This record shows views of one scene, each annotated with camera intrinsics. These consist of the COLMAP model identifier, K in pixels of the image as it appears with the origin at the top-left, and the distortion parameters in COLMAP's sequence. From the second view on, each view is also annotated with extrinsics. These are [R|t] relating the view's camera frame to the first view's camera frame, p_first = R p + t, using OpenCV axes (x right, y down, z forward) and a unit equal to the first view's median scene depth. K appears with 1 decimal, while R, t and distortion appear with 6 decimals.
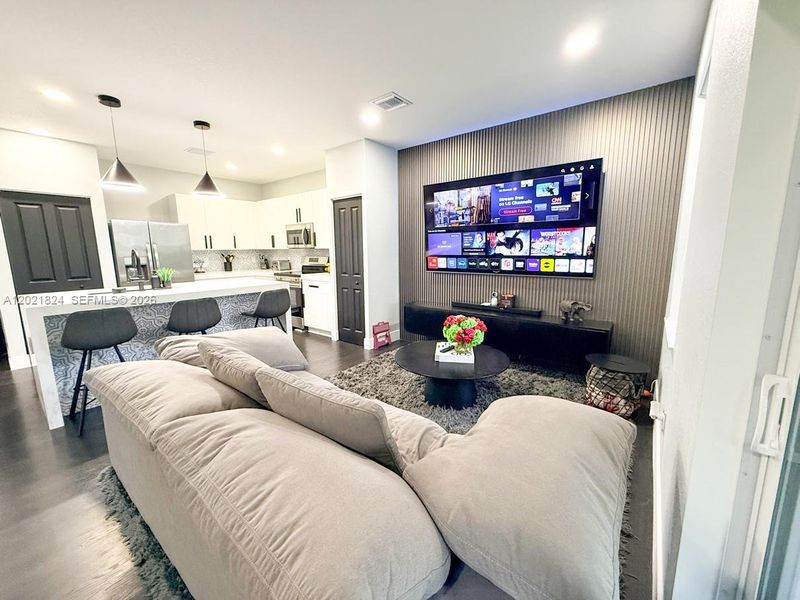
lens RADIAL K [[319.9, 0, 399.4], [0, 319.9, 299.1], [0, 0, 1]] dist [0.000023, 0.000111]
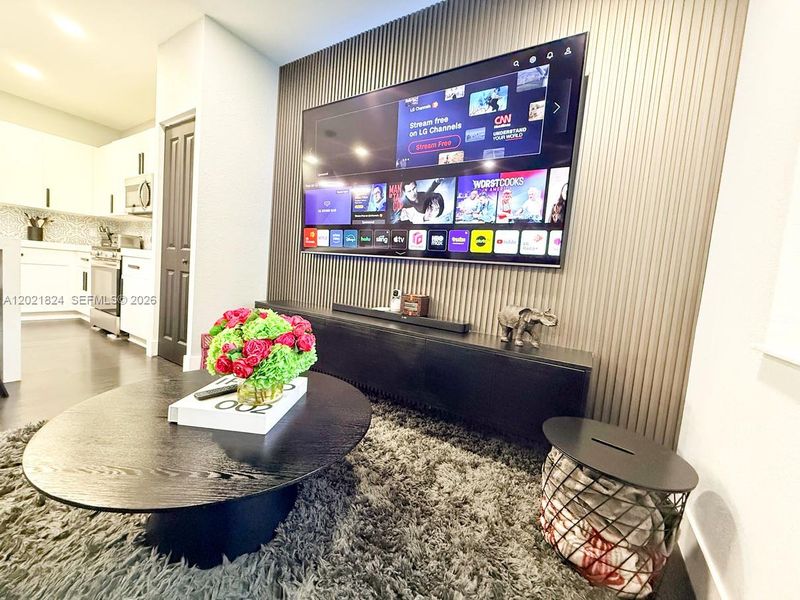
lens RADIAL K [[319.9, 0, 399.4], [0, 319.9, 298.5], [0, 0, 1]] dist [0.000023, 0.000111]
pose [[0.989113, 0.086073, 0.119364, 0.241481], [-0.076908, 0.993873, -0.079385, 0.042959], [-0.125465, 0.069340, 0.989672, 0.436542]]
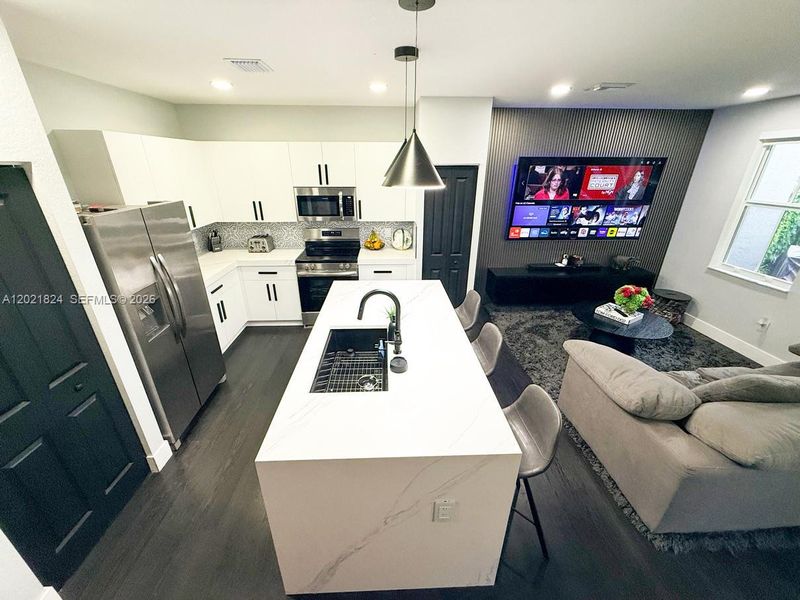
lens RADIAL K [[319.9, 0, 399.4], [0, 319.9, 299.3], [0, 0, 1]] dist [0.000023, 0.000111]
pose [[0.758511, -0.242824, 0.604730, -1.019749], [0.090961, 0.958350, 0.270725, -0.259192], [-0.645281, -0.150341, 0.749006, 0.478006]]
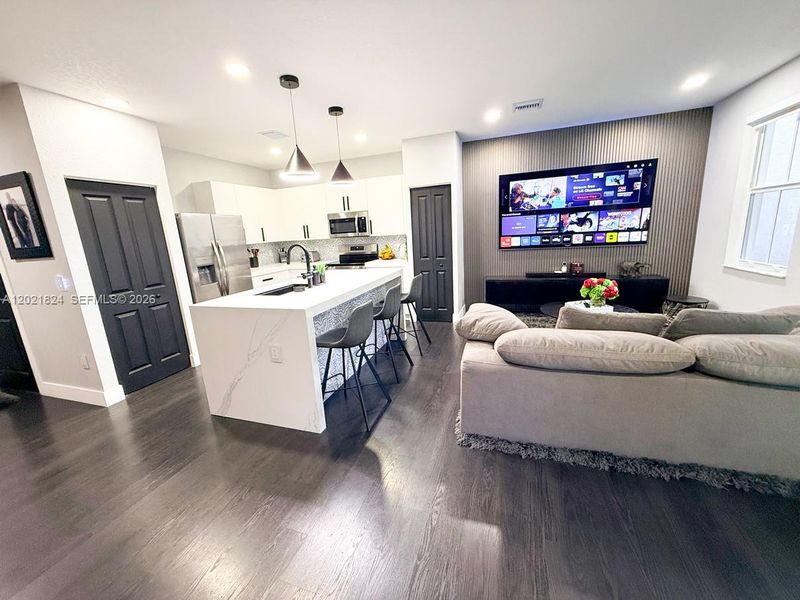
lens RADIAL K [[319.9, 0, 398.8], [0, 319.9, 298.3], [0, 0, 1]] dist [0.000023, 0.000111]
pose [[0.940571, -0.114981, 0.319539, -0.762967], [0.101437, 0.993104, 0.058770, -0.020288], [-0.324093, -0.022864, 0.945749, 0.014468]]
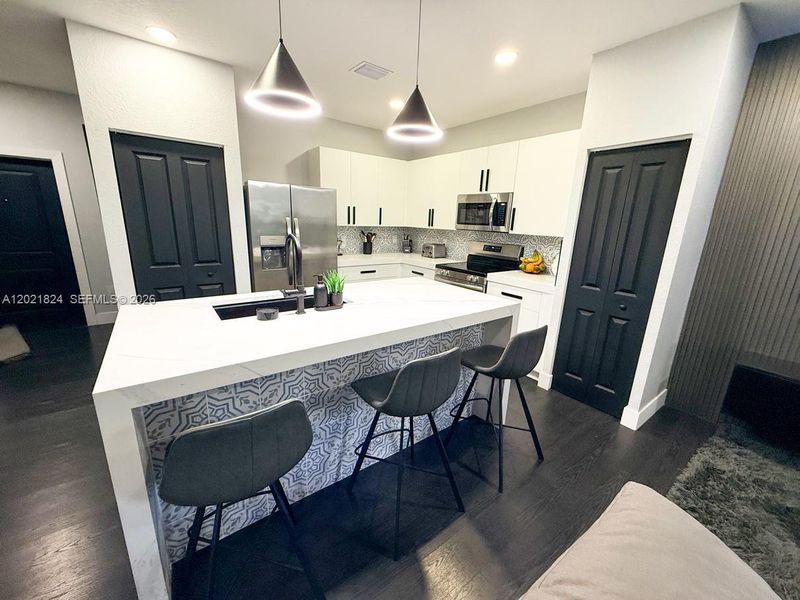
lens RADIAL K [[319.9, 0, 398.8], [0, 319.9, 298.3], [0, 0, 1]] dist [0.000023, 0.000111]
pose [[0.965577, 0.105429, -0.237793, -0.454089], [-0.085365, 0.991983, 0.093181, -0.101190], [0.245711, -0.069675, 0.966836, 0.453452]]
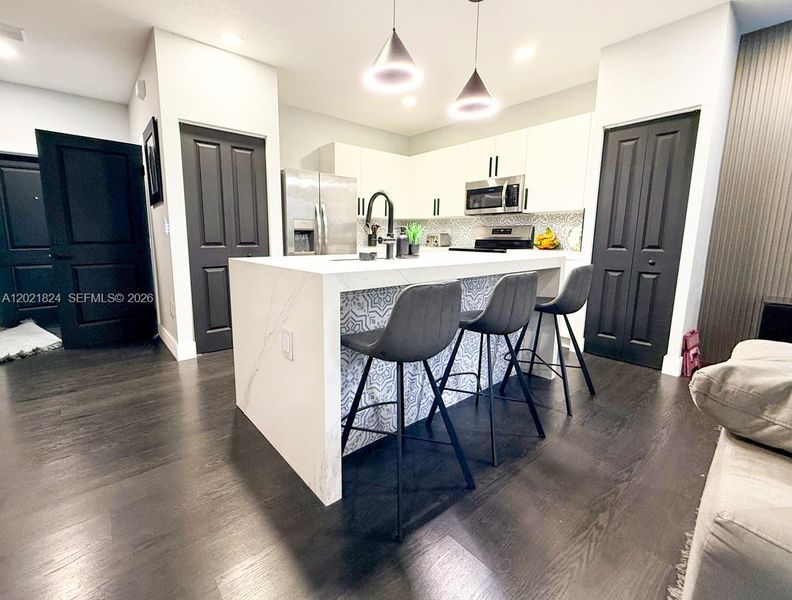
lens RADIAL K [[343.5, 0, 361.3], [0, 343.5, 286.0], [0, 0, 1]] dist [0.002807, -0.001279]
pose [[0.973551, 0.045468, -0.223898, -0.623636], [-0.048740, 0.998770, -0.009104, 0.031444], [0.223208, 0.019776, 0.974570, 0.303563]]
